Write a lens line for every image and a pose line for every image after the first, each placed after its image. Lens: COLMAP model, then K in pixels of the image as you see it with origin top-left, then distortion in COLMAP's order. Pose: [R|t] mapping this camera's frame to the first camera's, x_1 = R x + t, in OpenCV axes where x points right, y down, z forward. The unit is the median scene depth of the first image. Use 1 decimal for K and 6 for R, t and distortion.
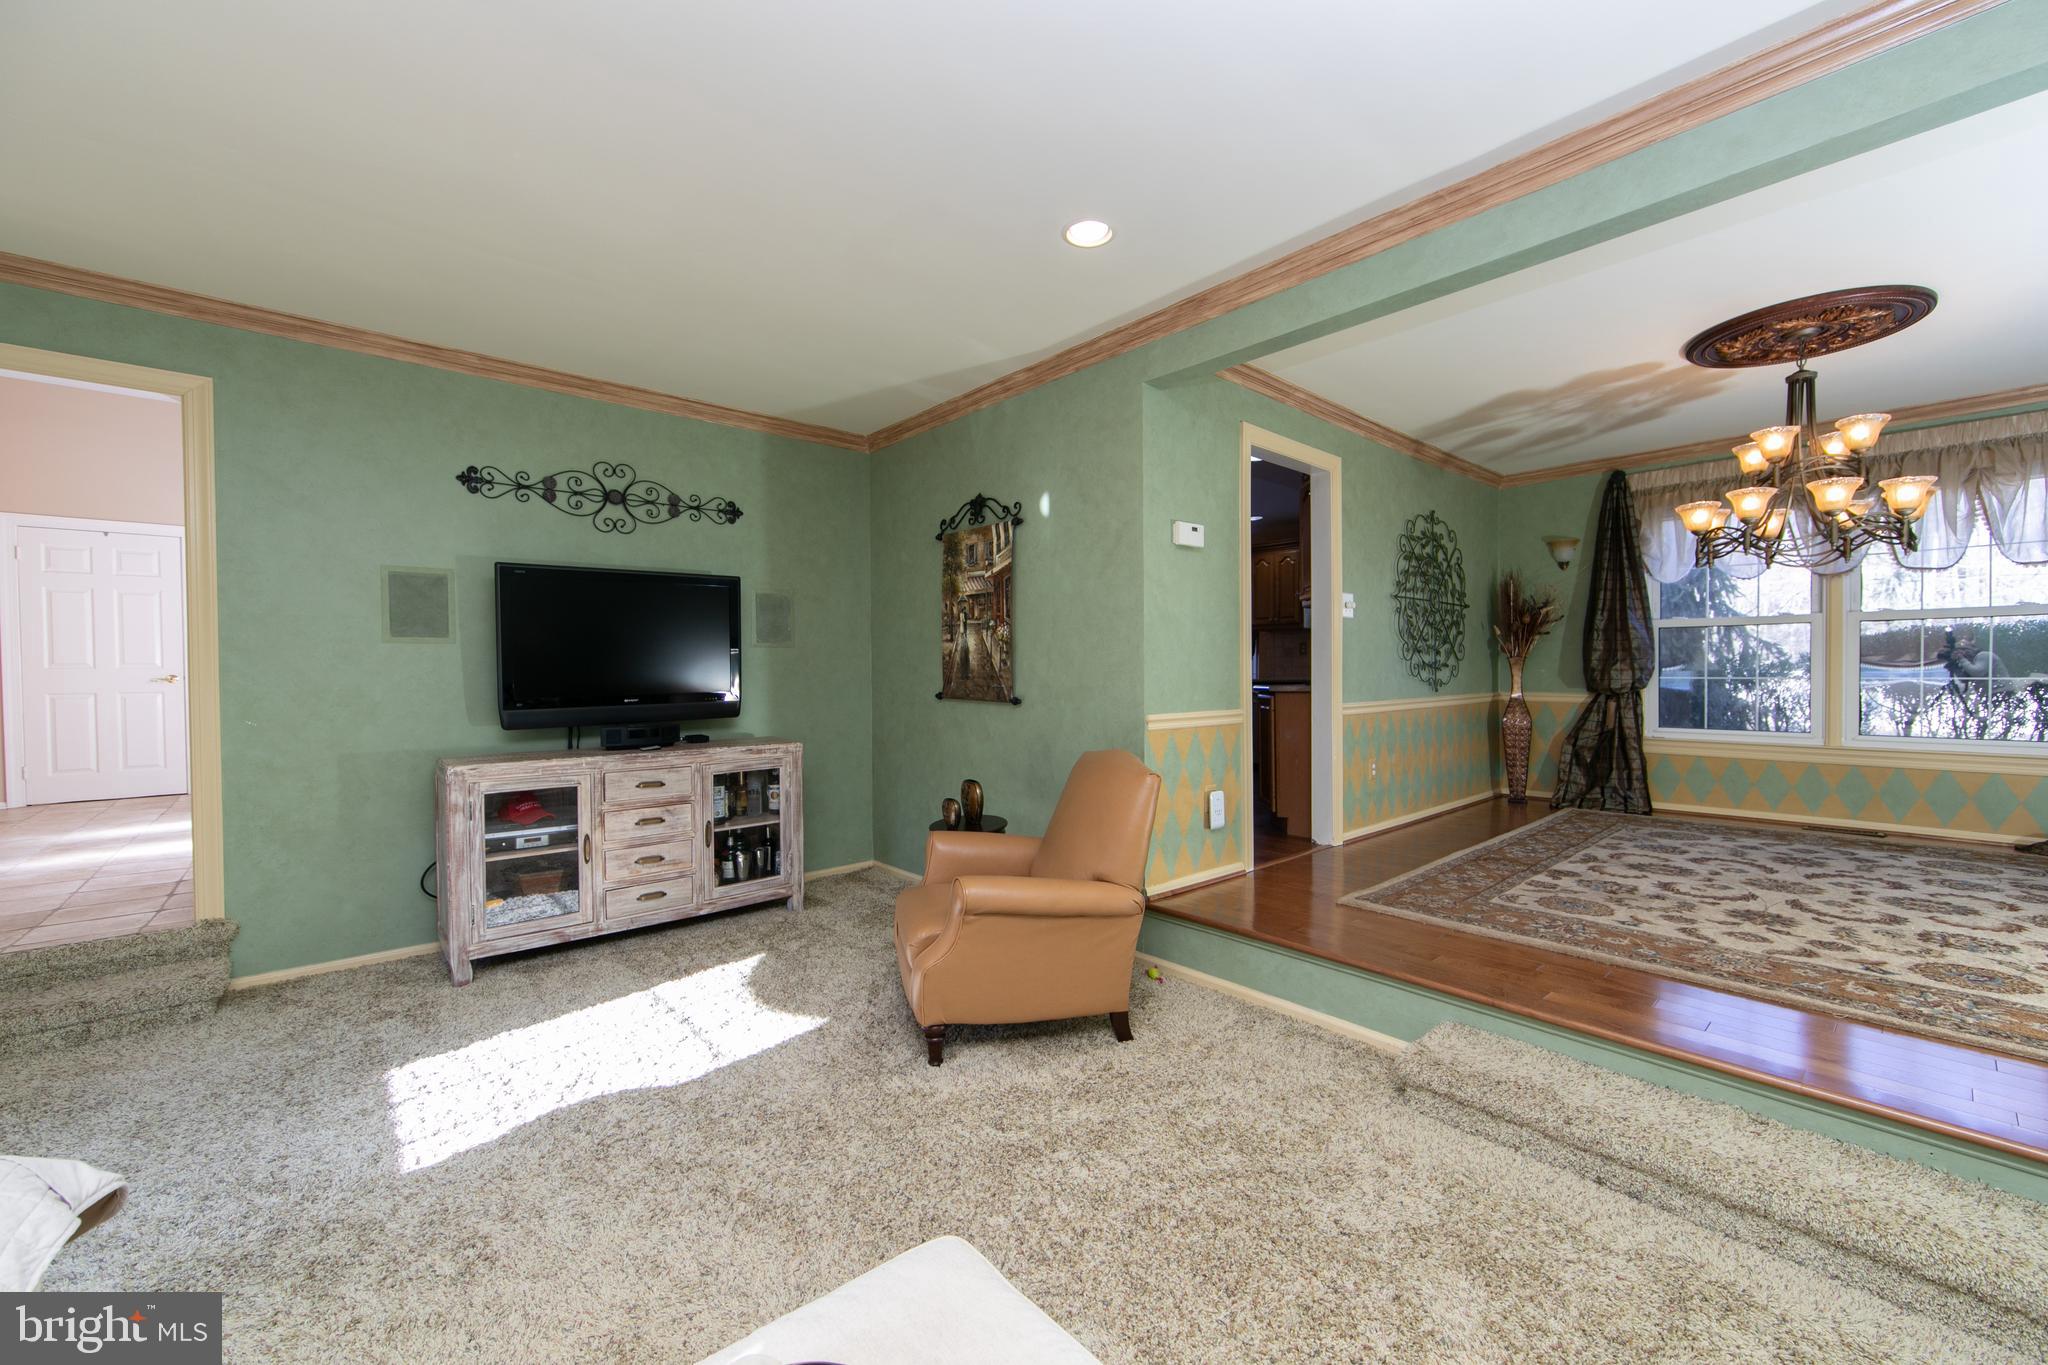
lens RADIAL K [[811.5, 0, 1026.6], [0, 811.5, 683.8], [0, 0, 1]] dist [-0.003696, 0.000317]
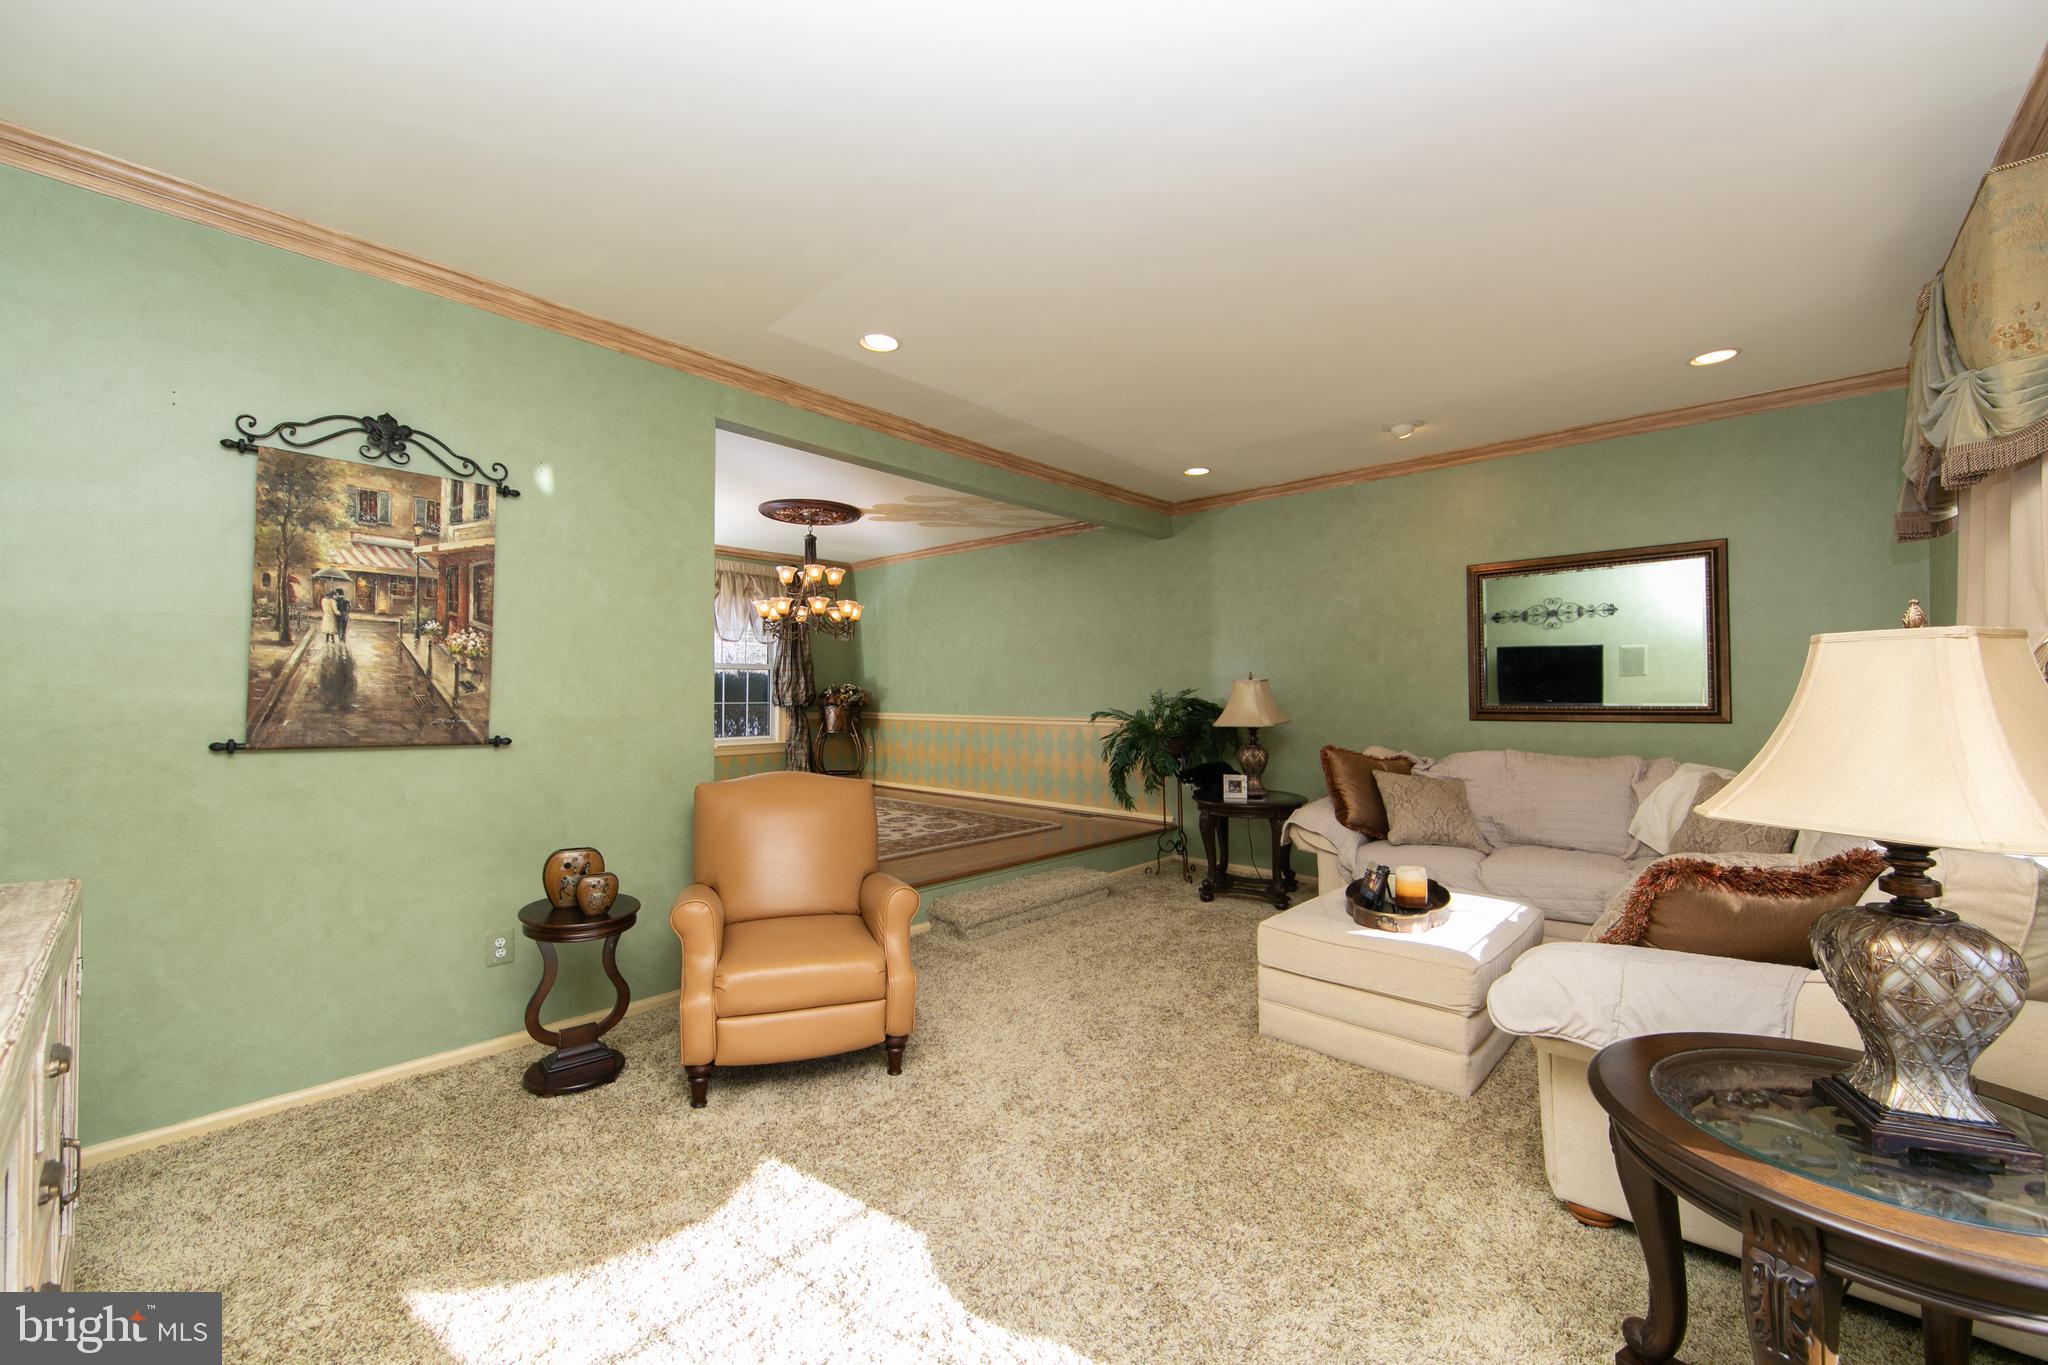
lens RADIAL K [[811.5, 0, 1028.9], [0, 811.5, 683.4], [0, 0, 1]] dist [-0.003696, 0.000317]
pose [[-0.112751, 0.019201, 0.993438, -0.720924], [0.014681, 0.999736, -0.017656, -0.009447], [-0.993515, 0.012594, -0.113004, 0.579363]]
